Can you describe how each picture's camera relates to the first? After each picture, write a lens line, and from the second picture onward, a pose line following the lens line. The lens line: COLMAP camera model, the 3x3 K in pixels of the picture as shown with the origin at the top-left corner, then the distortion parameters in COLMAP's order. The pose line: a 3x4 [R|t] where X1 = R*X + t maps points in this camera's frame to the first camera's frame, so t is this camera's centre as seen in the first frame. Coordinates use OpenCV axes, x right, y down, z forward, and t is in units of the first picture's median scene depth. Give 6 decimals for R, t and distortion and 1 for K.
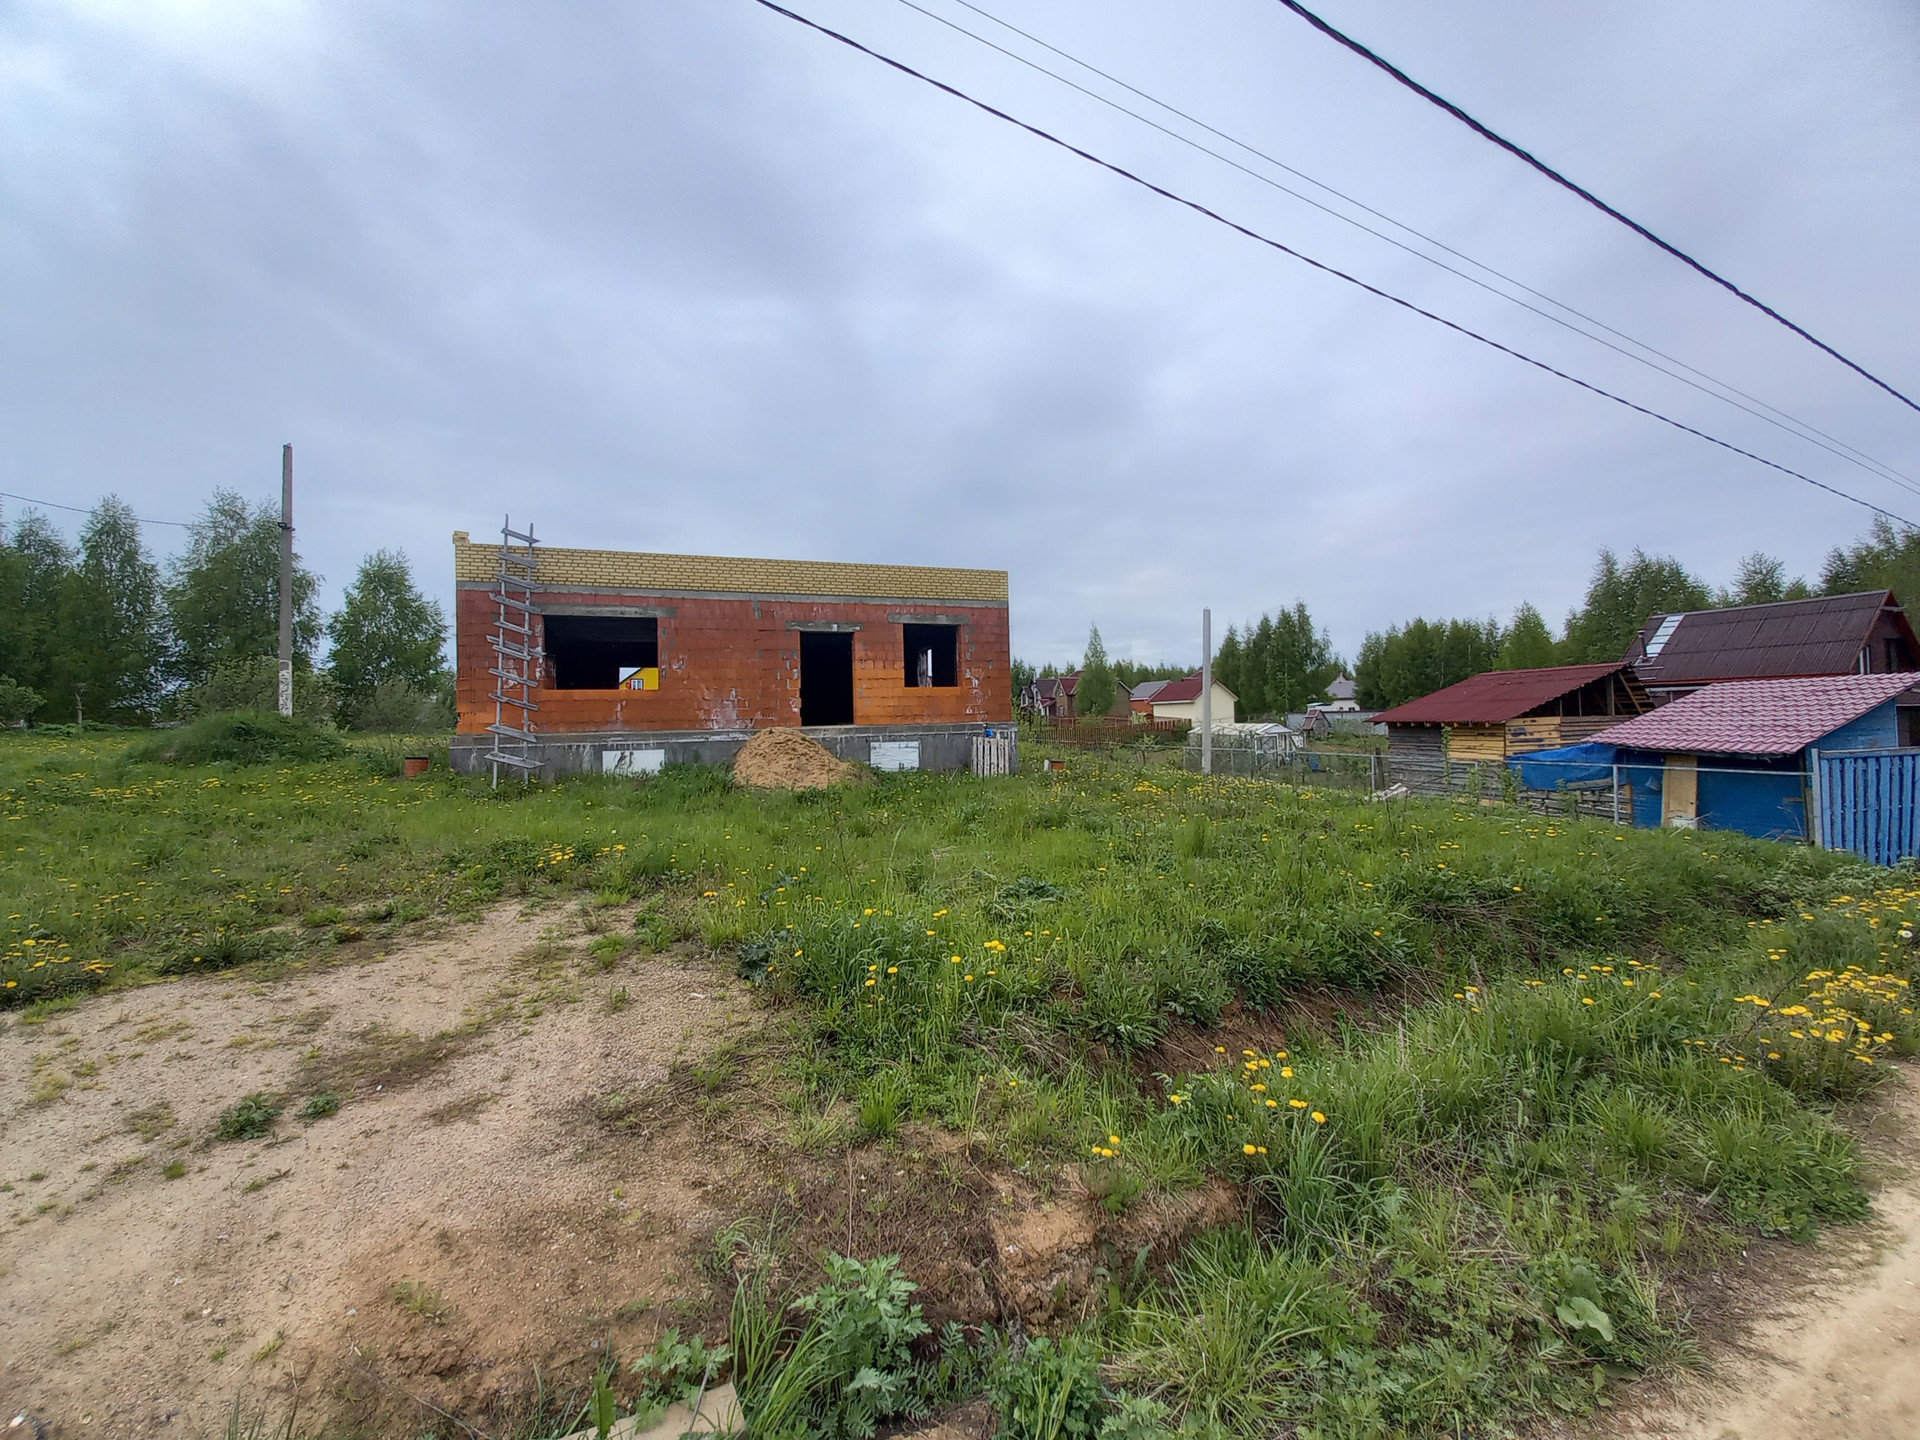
lens RADIAL K [[763.8, 0, 962.8], [0, 763.8, 712.7], [0, 0, 1]] dist [0.020990, -0.015646]
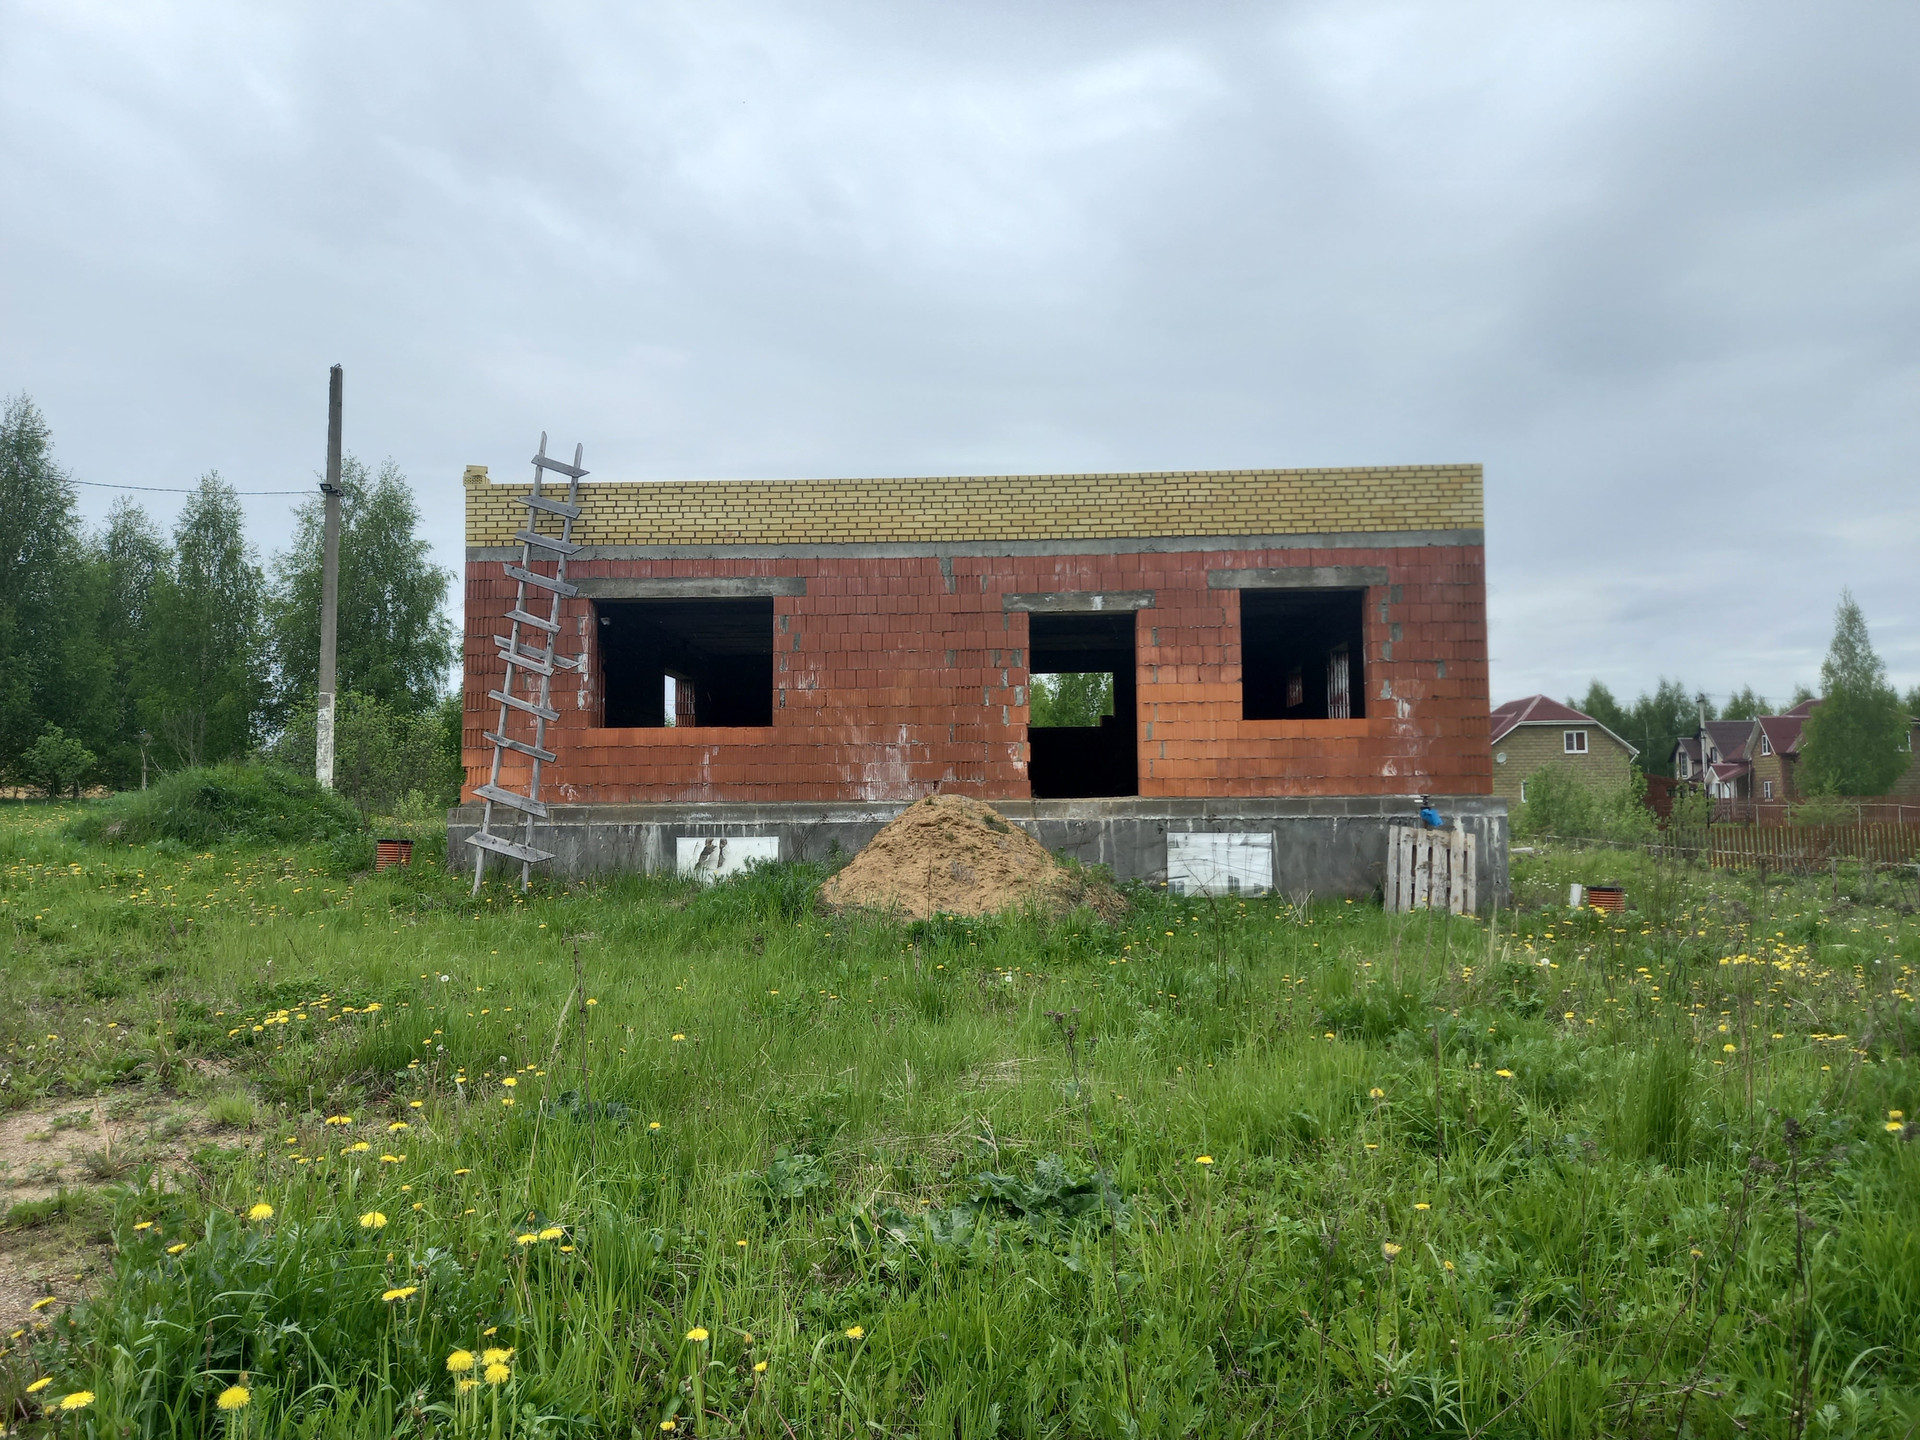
lens RADIAL K [[1412.3, 0, 960.0], [0, 1412.3, 720.0], [0, 0, 1]] dist [0.051354, -0.001348]
pose [[0.921677, -0.010957, -0.387804, 0.107516], [-0.008585, 0.998780, -0.048624, 0.011636], [0.387864, 0.048145, 0.920458, 0.110100]]
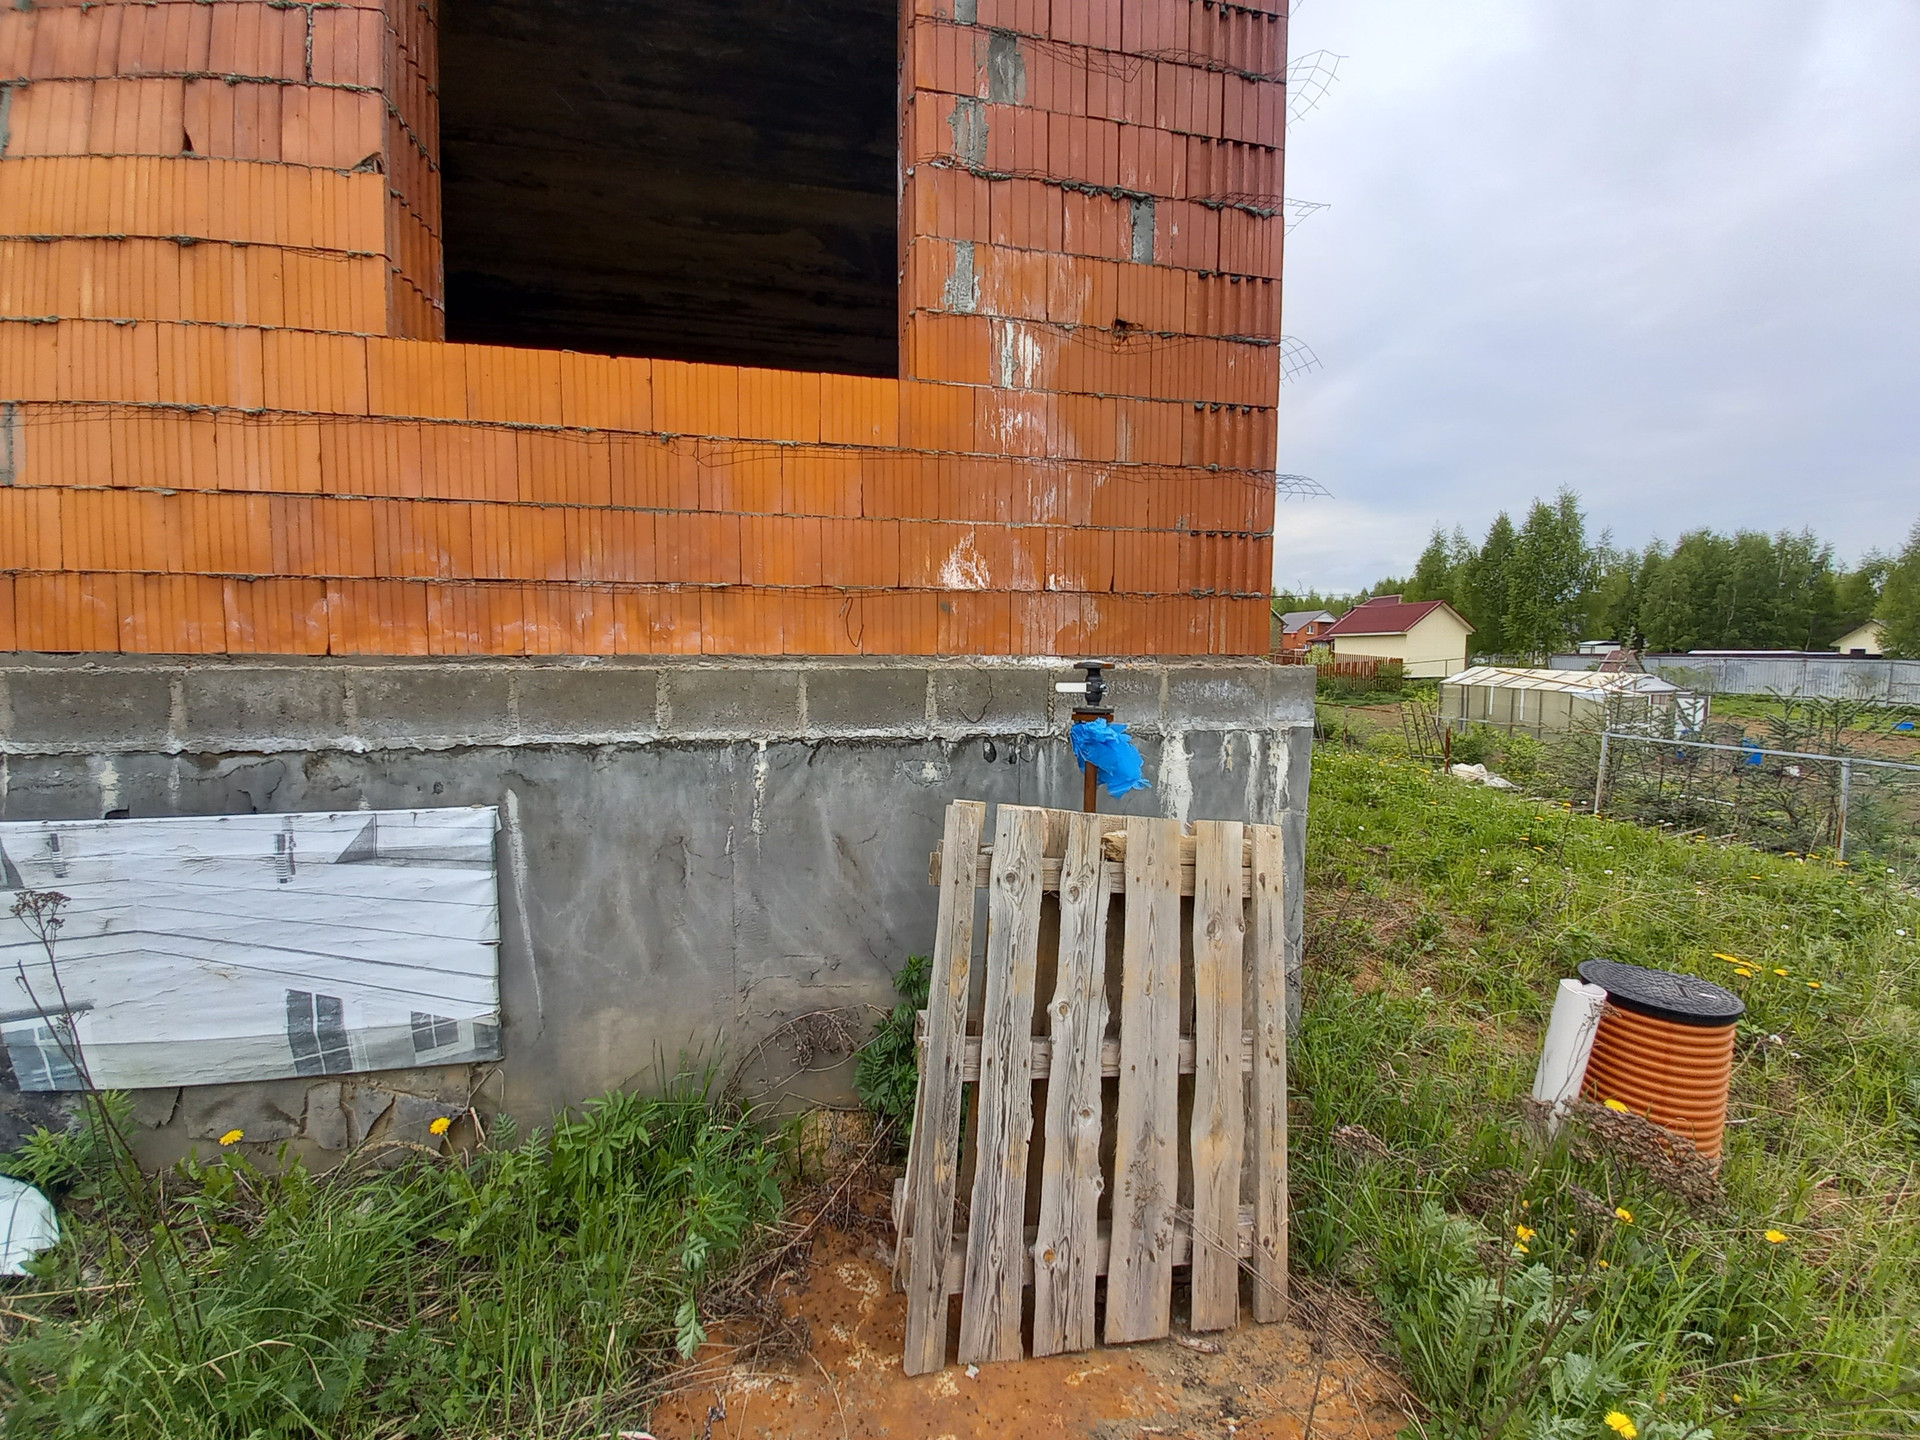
lens RADIAL K [[763.8, 0, 962.8], [0, 763.8, 712.7], [0, 0, 1]] dist [0.020990, -0.015646]
pose [[0.989987, 0.039276, -0.135584, 0.028680], [-0.026951, 0.995434, 0.091571, 0.010672], [0.138561, -0.087000, 0.986525, 0.906537]]
